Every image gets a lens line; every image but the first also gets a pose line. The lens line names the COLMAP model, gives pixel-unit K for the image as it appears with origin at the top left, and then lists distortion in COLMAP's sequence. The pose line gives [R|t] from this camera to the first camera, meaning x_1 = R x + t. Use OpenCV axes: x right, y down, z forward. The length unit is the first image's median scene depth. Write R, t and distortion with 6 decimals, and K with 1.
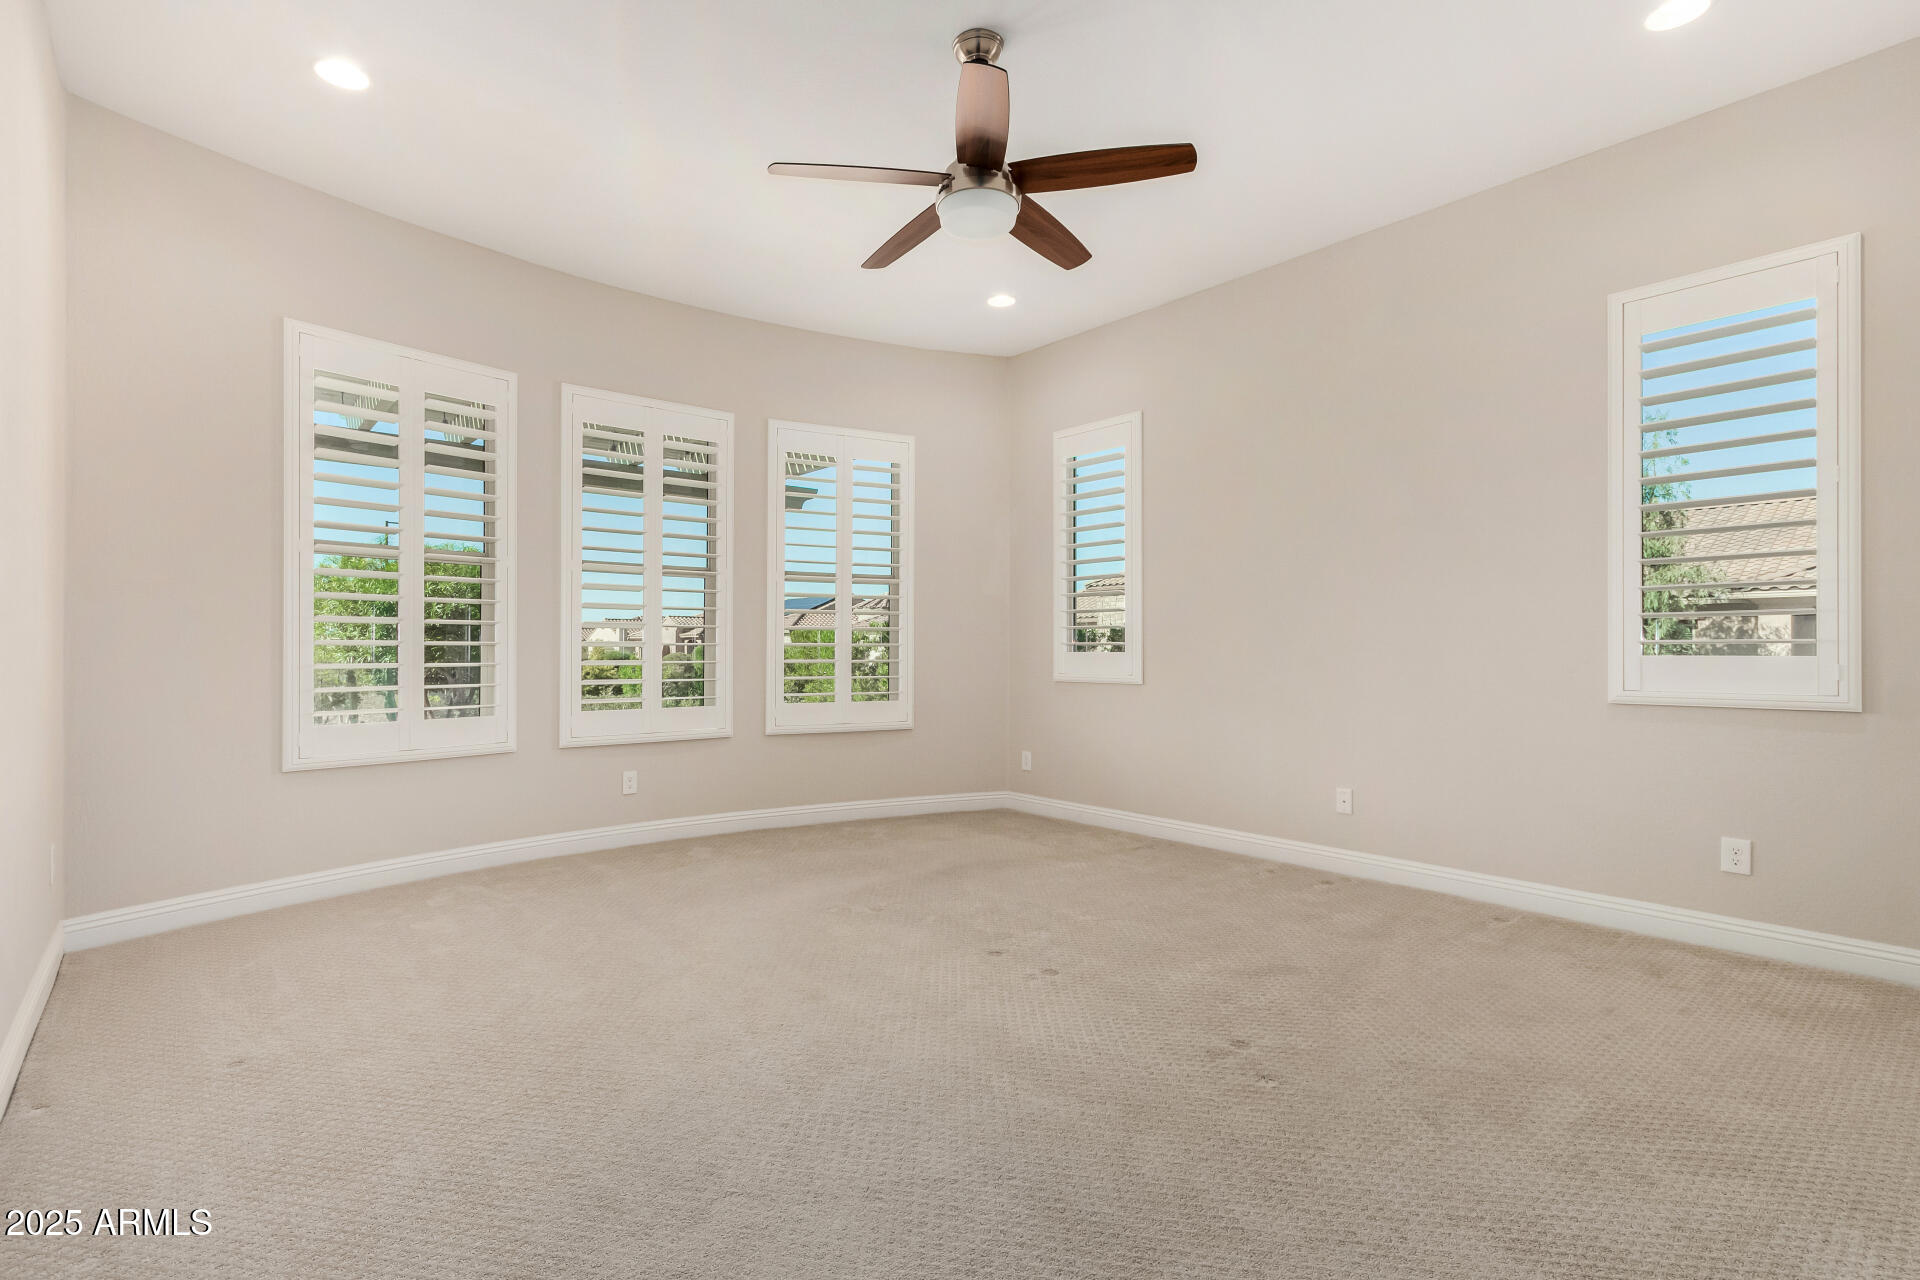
lens RADIAL K [[888.8, 0, 925.8], [0, 888.8, 657.5], [0, 0, 1]] dist [-0.003409, 0.001322]
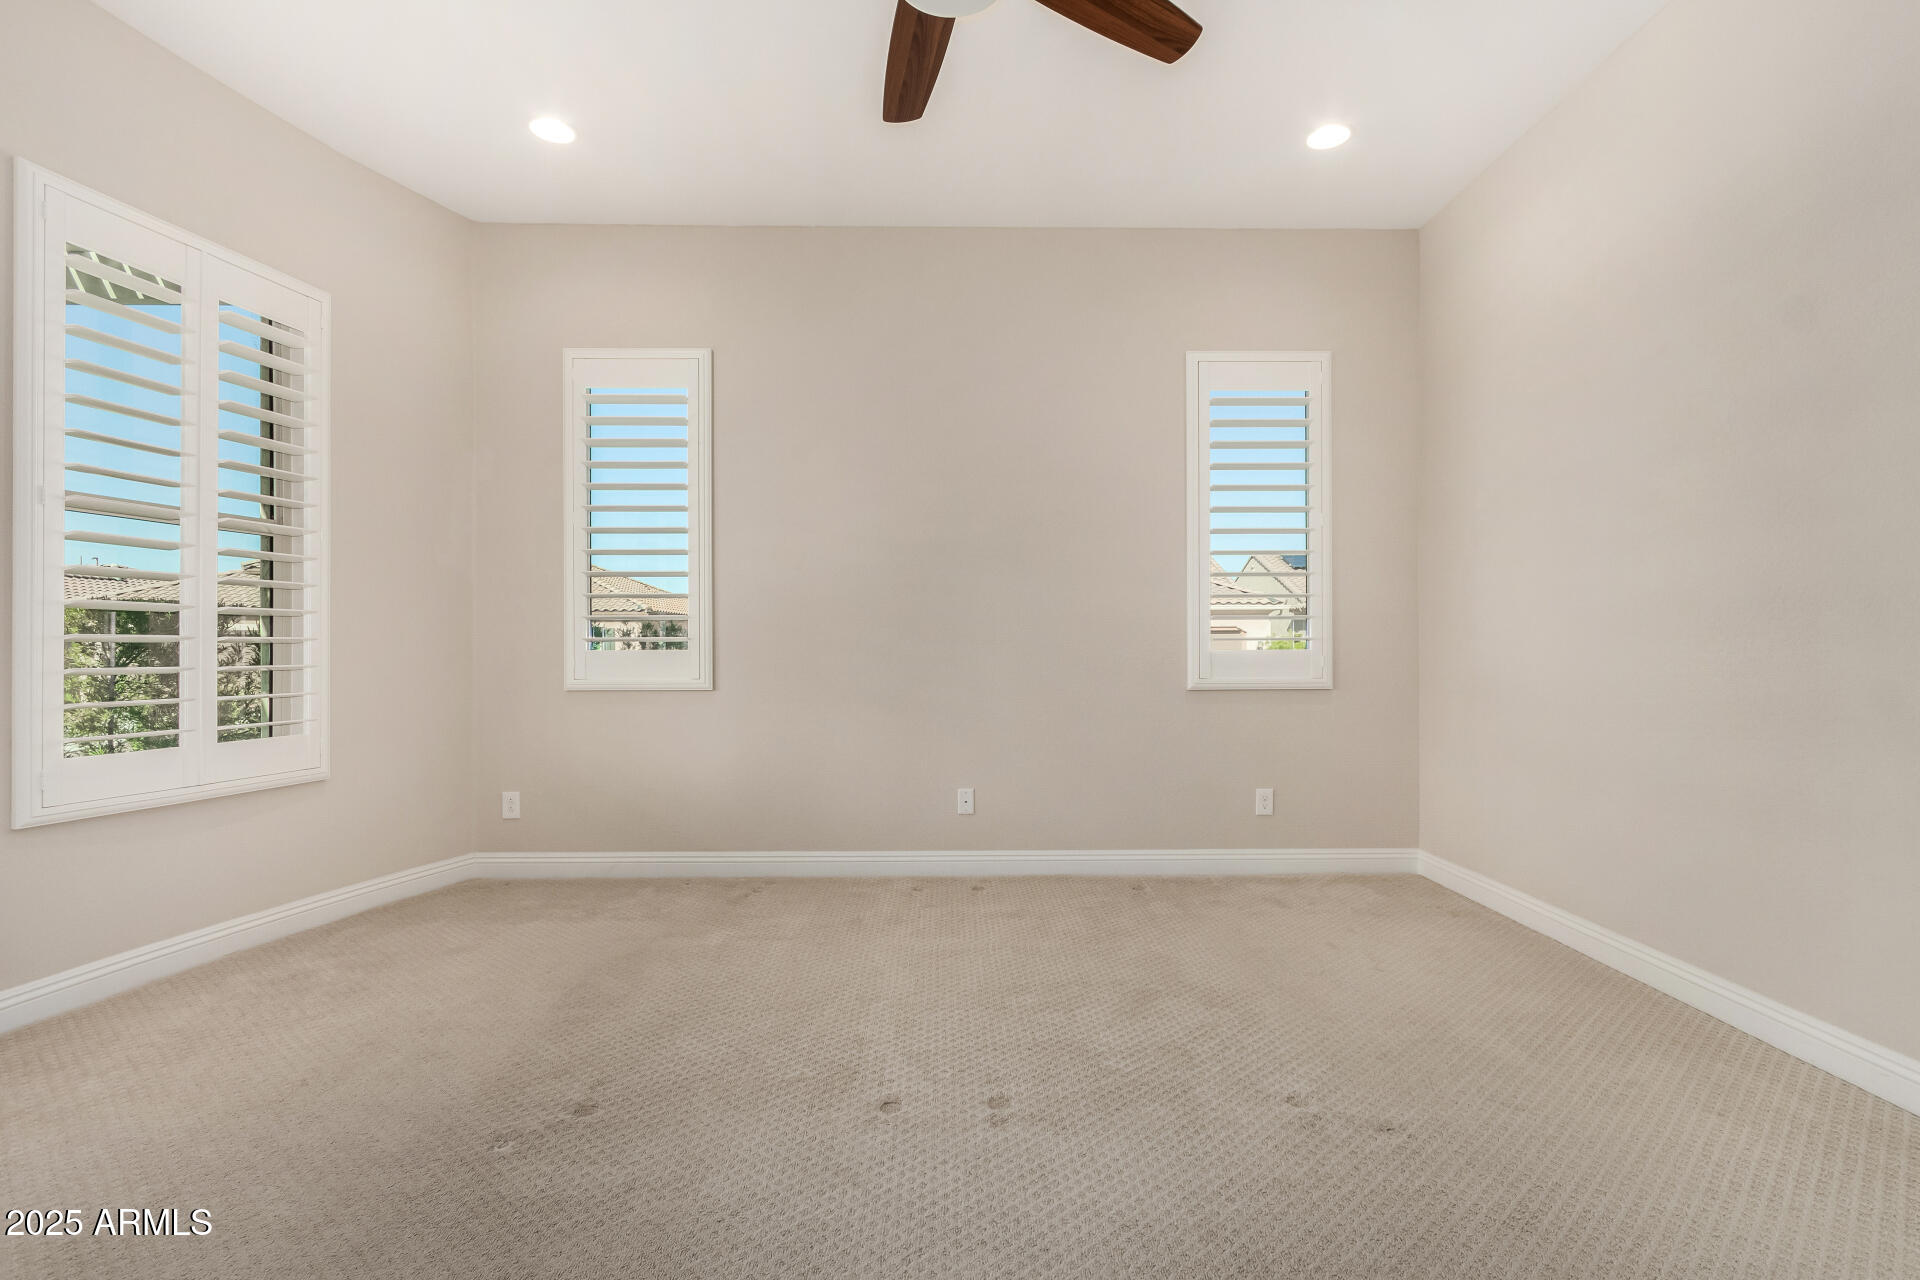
lens RADIAL K [[888.8, 0, 962.3], [0, 888.8, 642.6], [0, 0, 1]] dist [-0.003409, 0.001322]
pose [[0.627643, -0.000820, 0.778501, -0.236063], [0.009488, 0.999933, -0.006597, -0.004644], [-0.778443, 0.011527, 0.627609, 0.316001]]
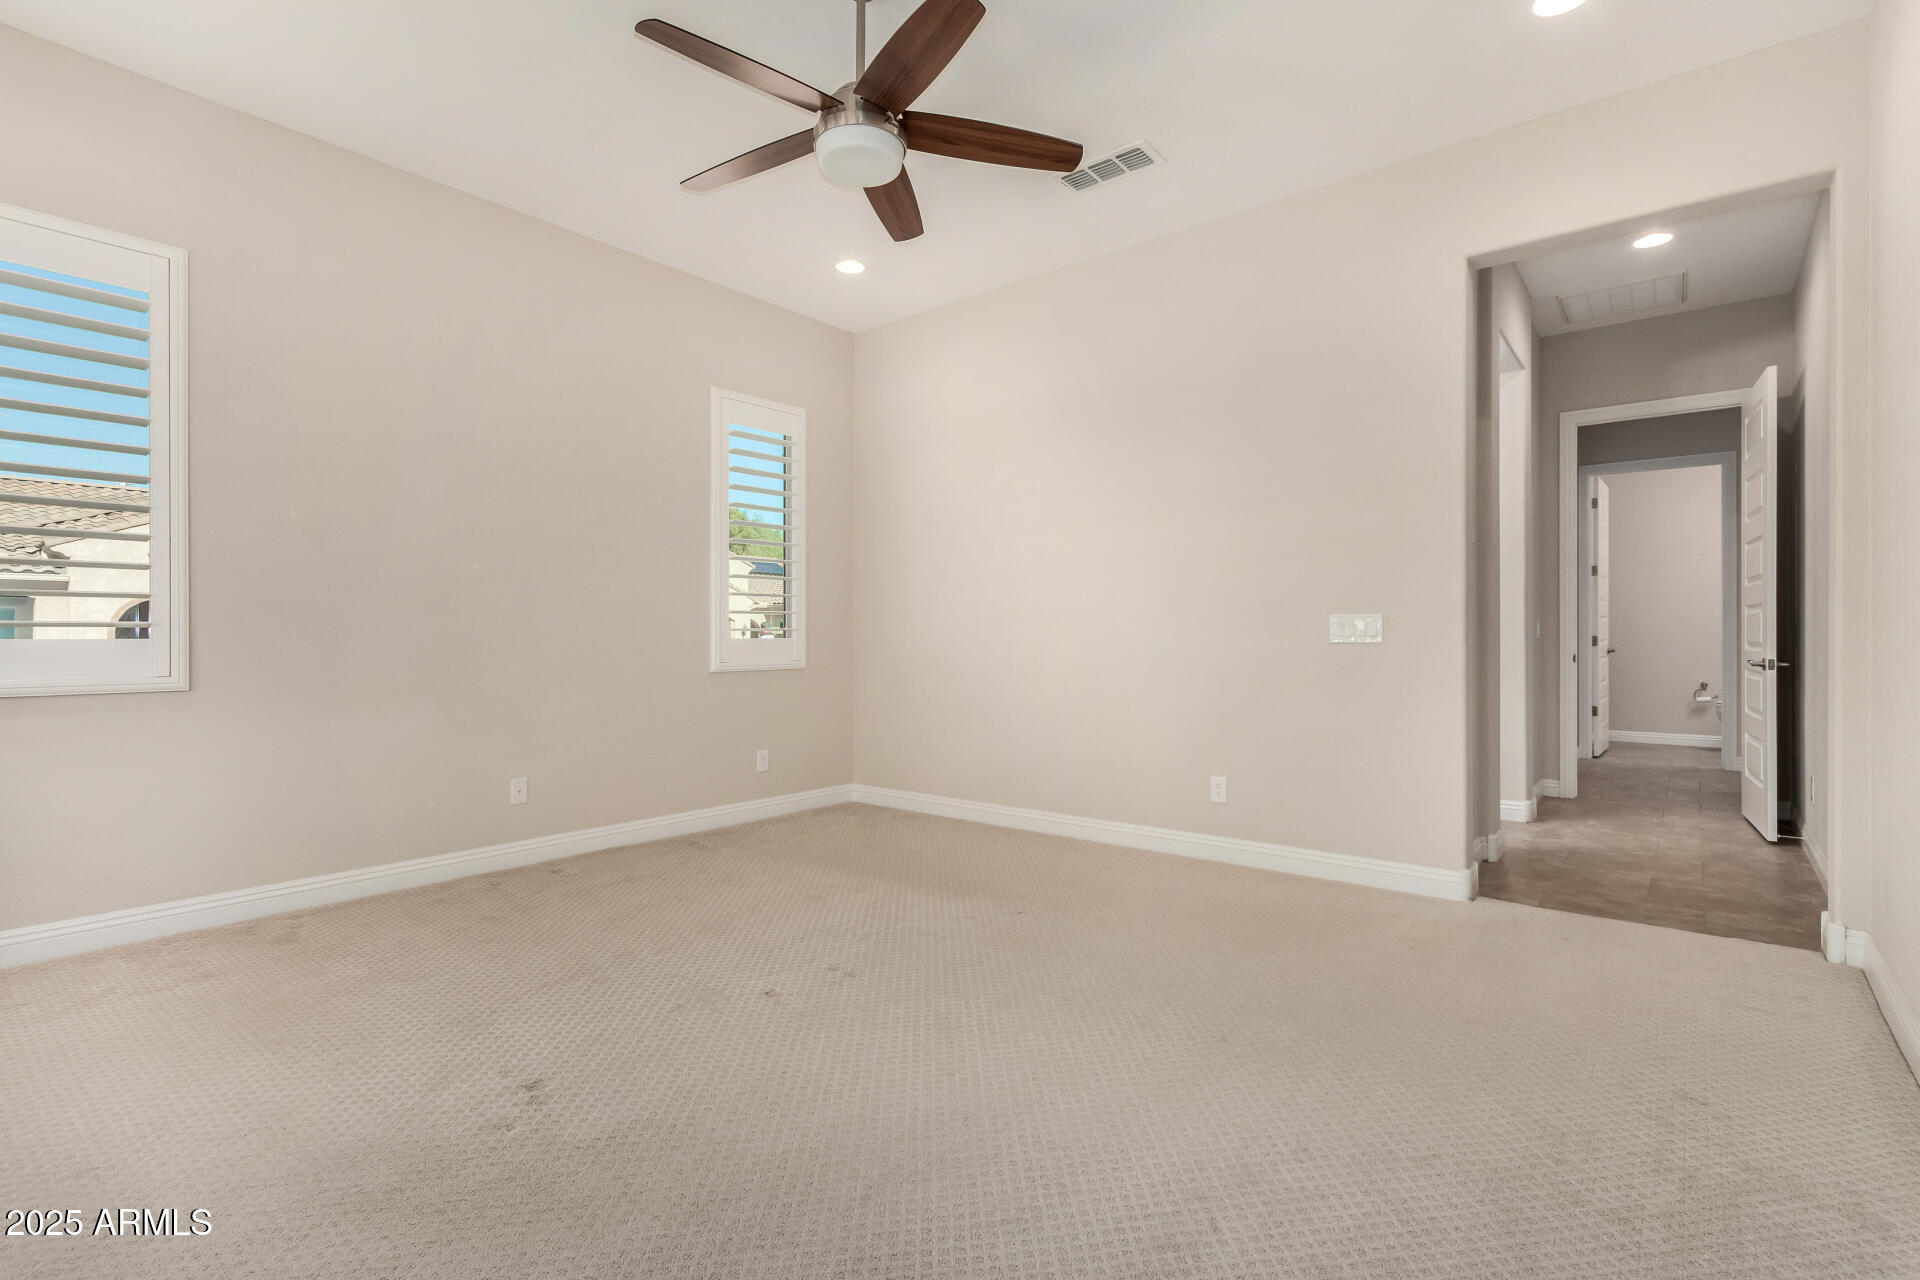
lens RADIAL K [[888.8, 0, 967.2], [0, 888.8, 631.7], [0, 0, 1]] dist [-0.003409, 0.001322]
pose [[-0.193690, 0.000067, 0.981063, -0.466393], [0.004087, 0.999991, 0.000739, -0.008592], [-0.981054, 0.004153, -0.193689, 0.574419]]
